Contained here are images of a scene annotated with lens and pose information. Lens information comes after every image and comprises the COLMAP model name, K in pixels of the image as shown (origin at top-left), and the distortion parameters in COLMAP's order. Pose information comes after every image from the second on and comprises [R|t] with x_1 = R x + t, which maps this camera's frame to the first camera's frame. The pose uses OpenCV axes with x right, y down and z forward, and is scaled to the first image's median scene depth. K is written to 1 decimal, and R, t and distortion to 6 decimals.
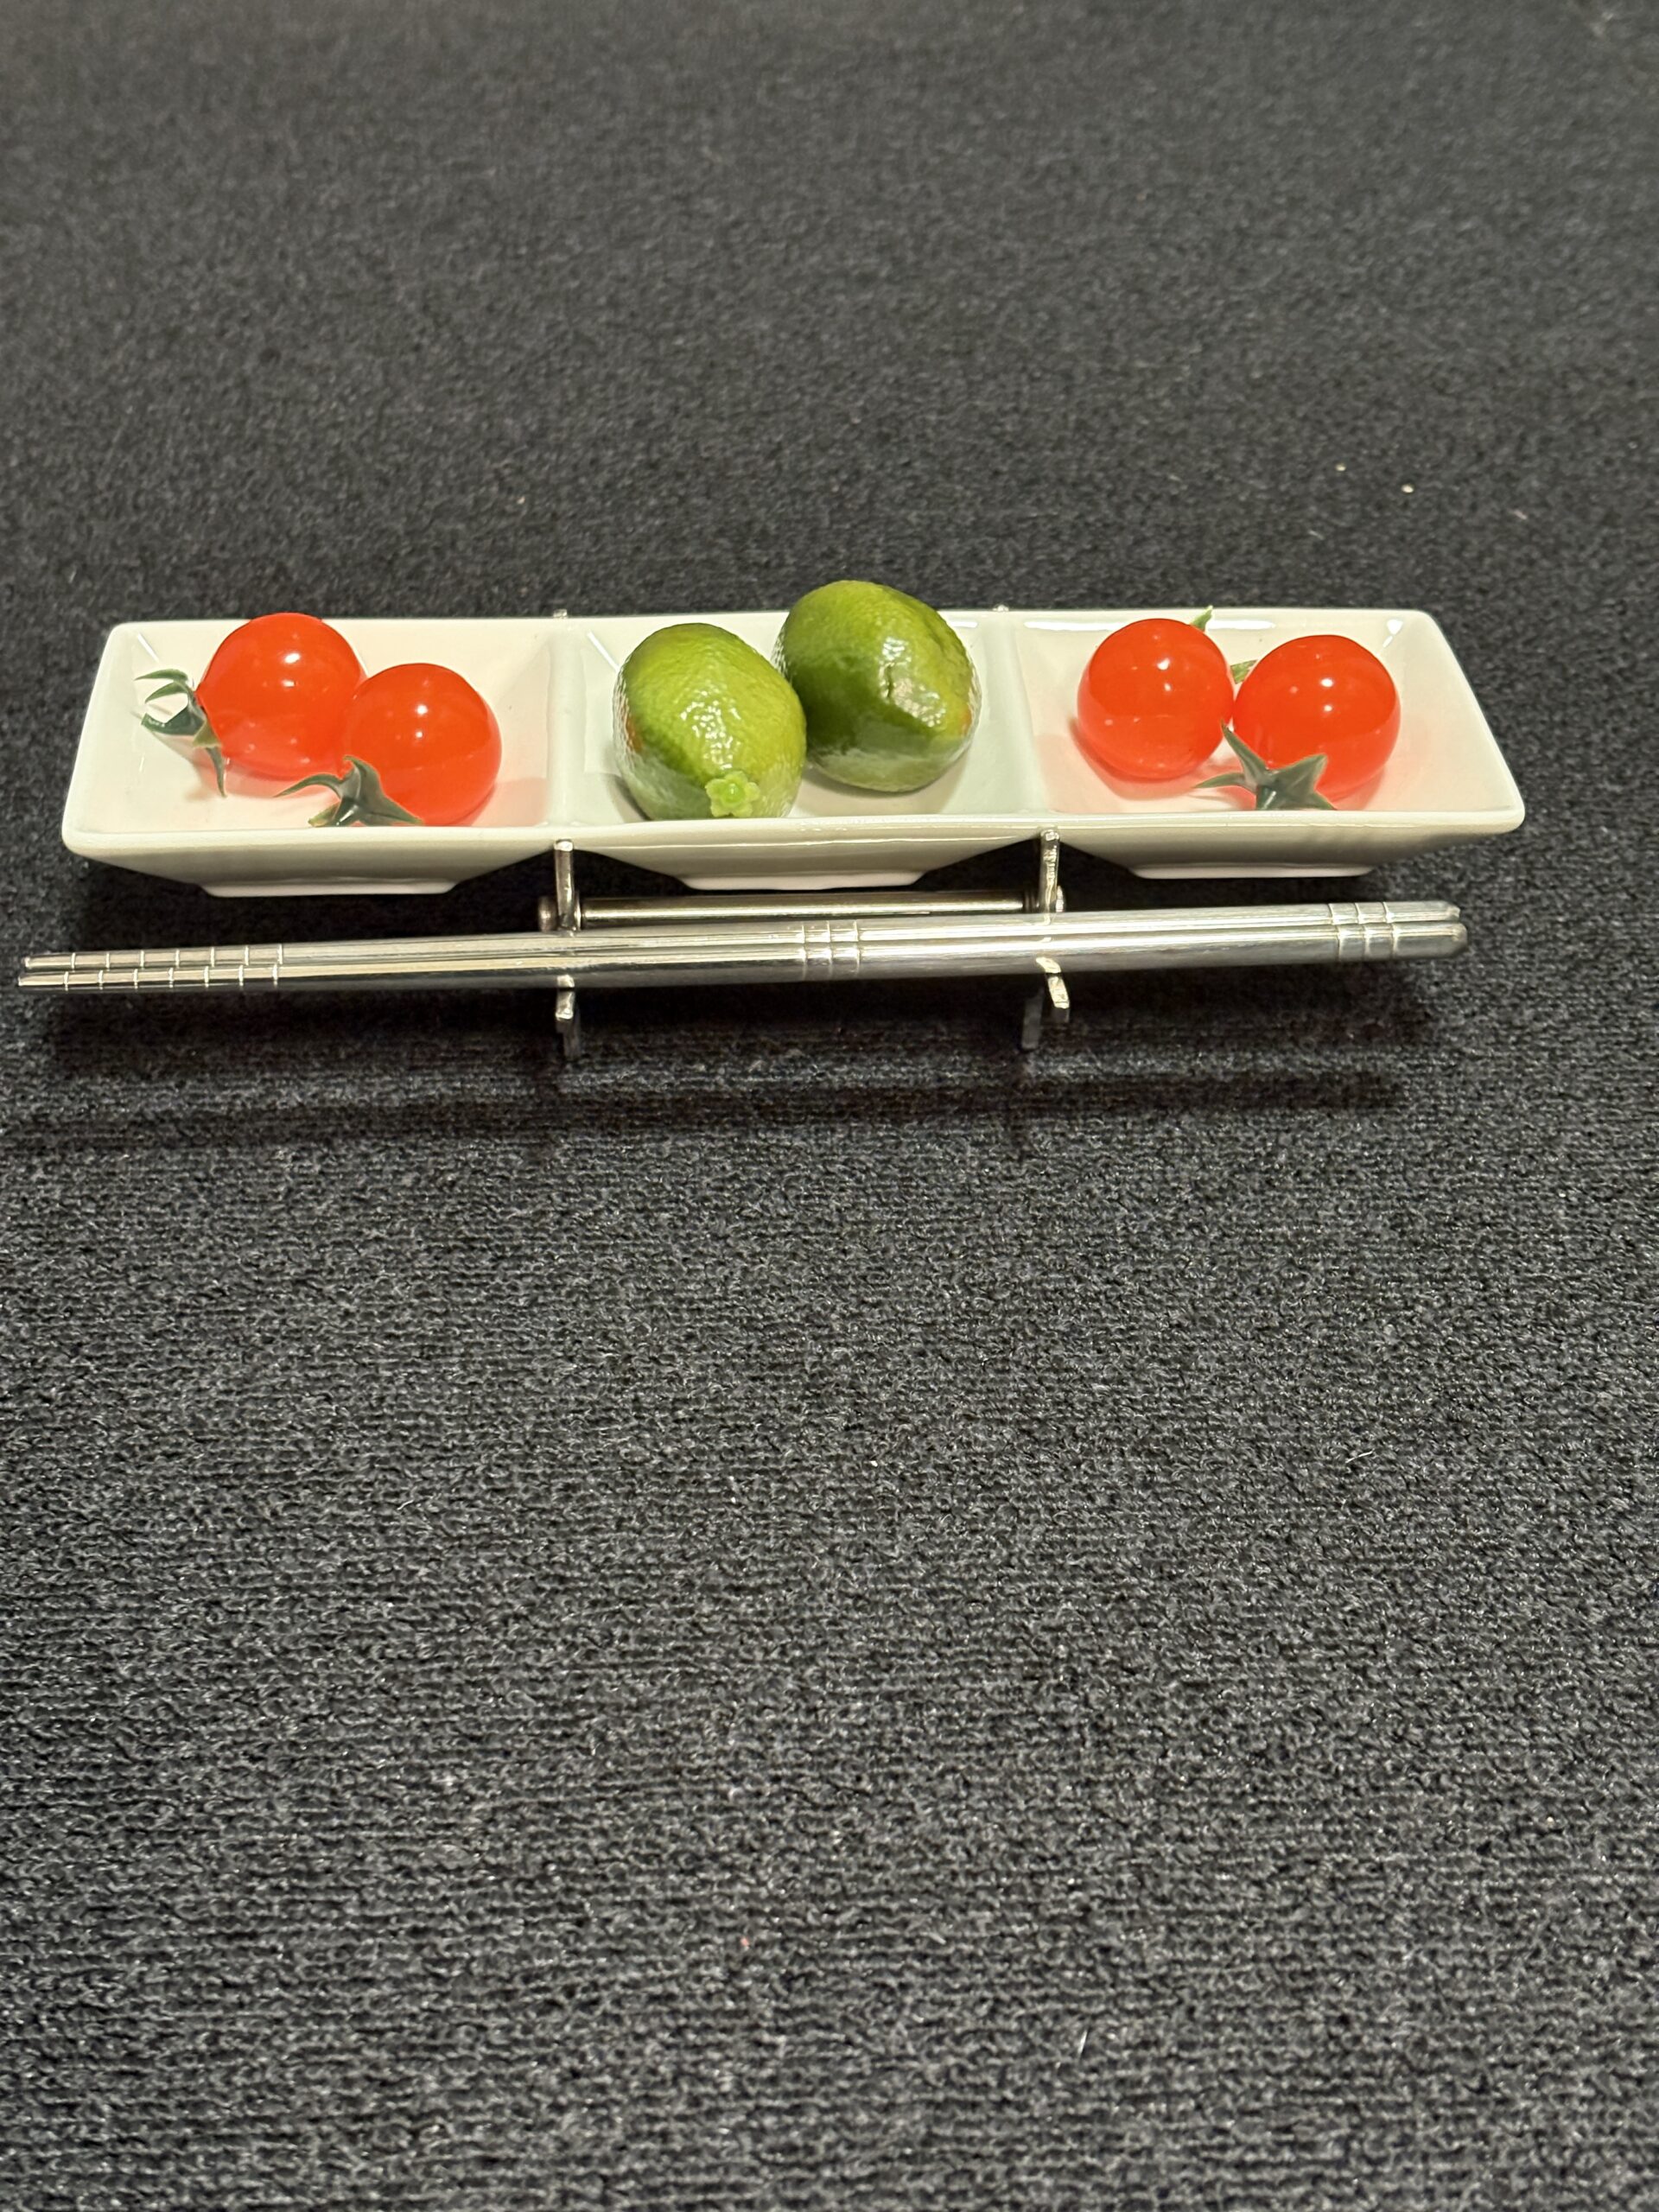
lens RADIAL K [[3351.3, 0, 829.5], [0, 3351.3, 1106.0], [0, 0, 1]] dist [0.256362, -1.056401]
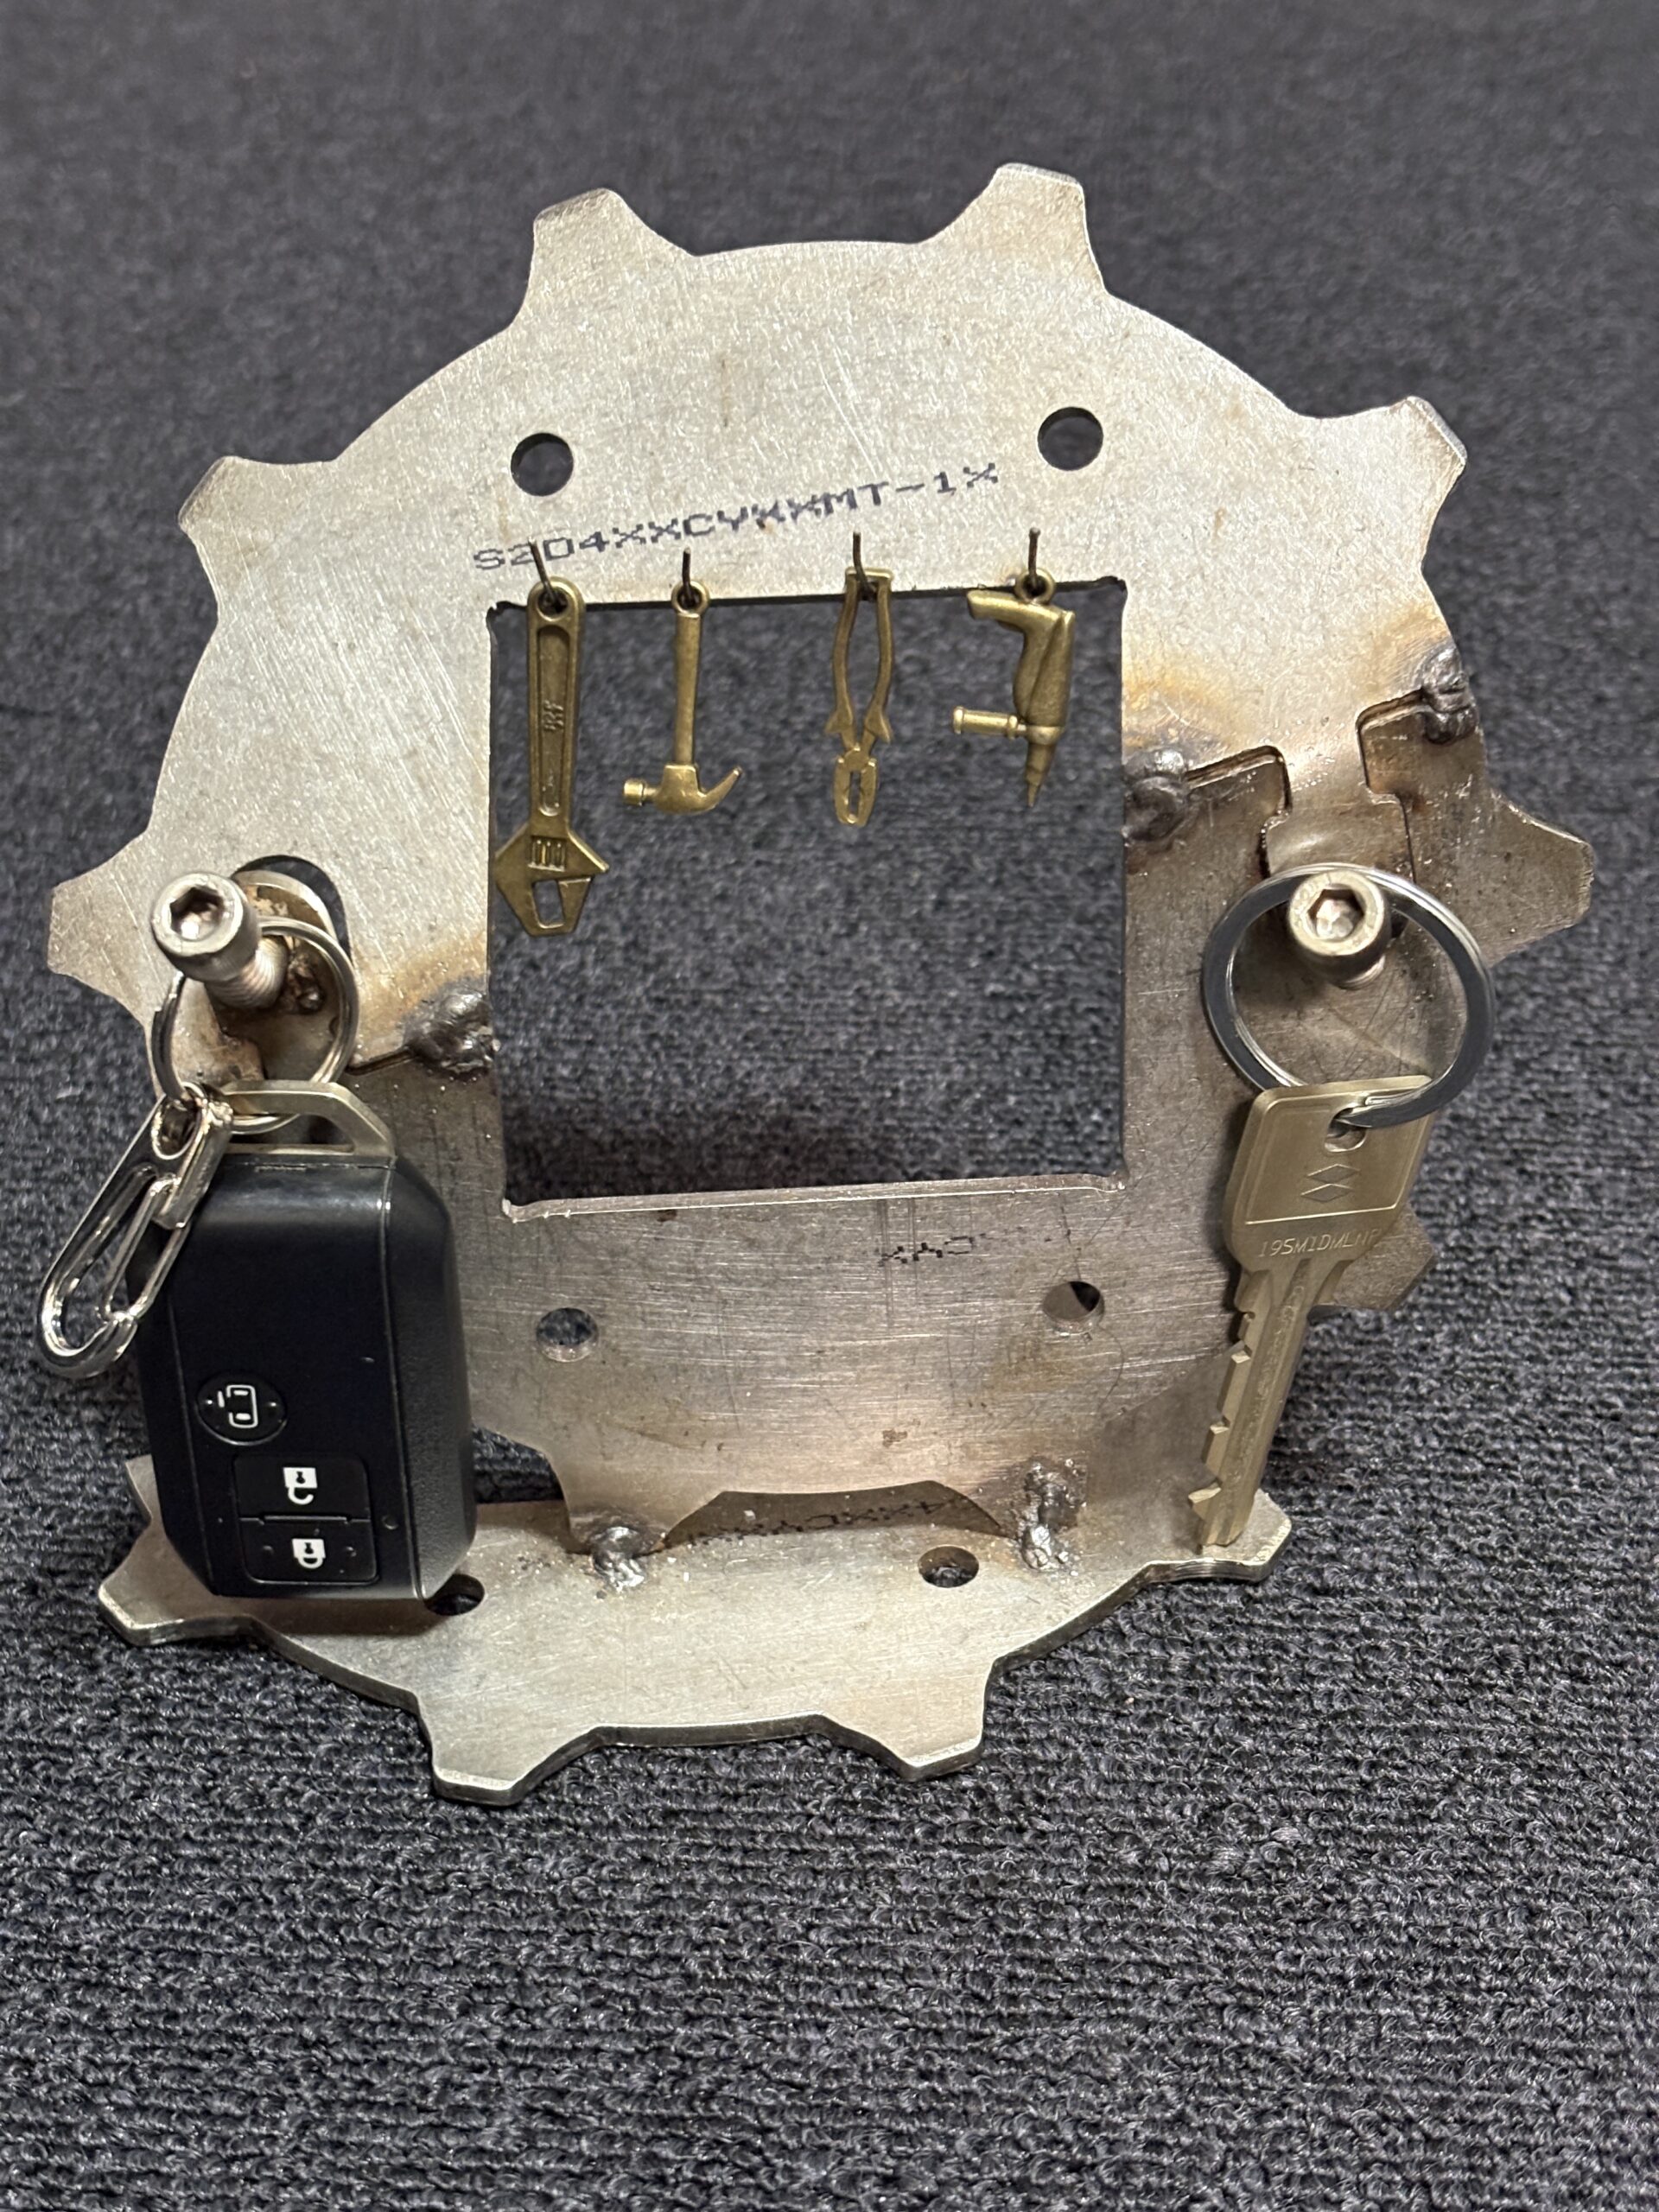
lens RADIAL K [[3379.3, 0, 825.3], [0, 3379.3, 1106.5], [0, 0, 1]] dist [0.215245, -0.888398]
pose [[0.990901, 0.062376, -0.119269, -0.035063], [-0.057873, 0.997488, 0.040855, -0.212135], [0.121517, -0.033581, 0.992021, 0.474131]]
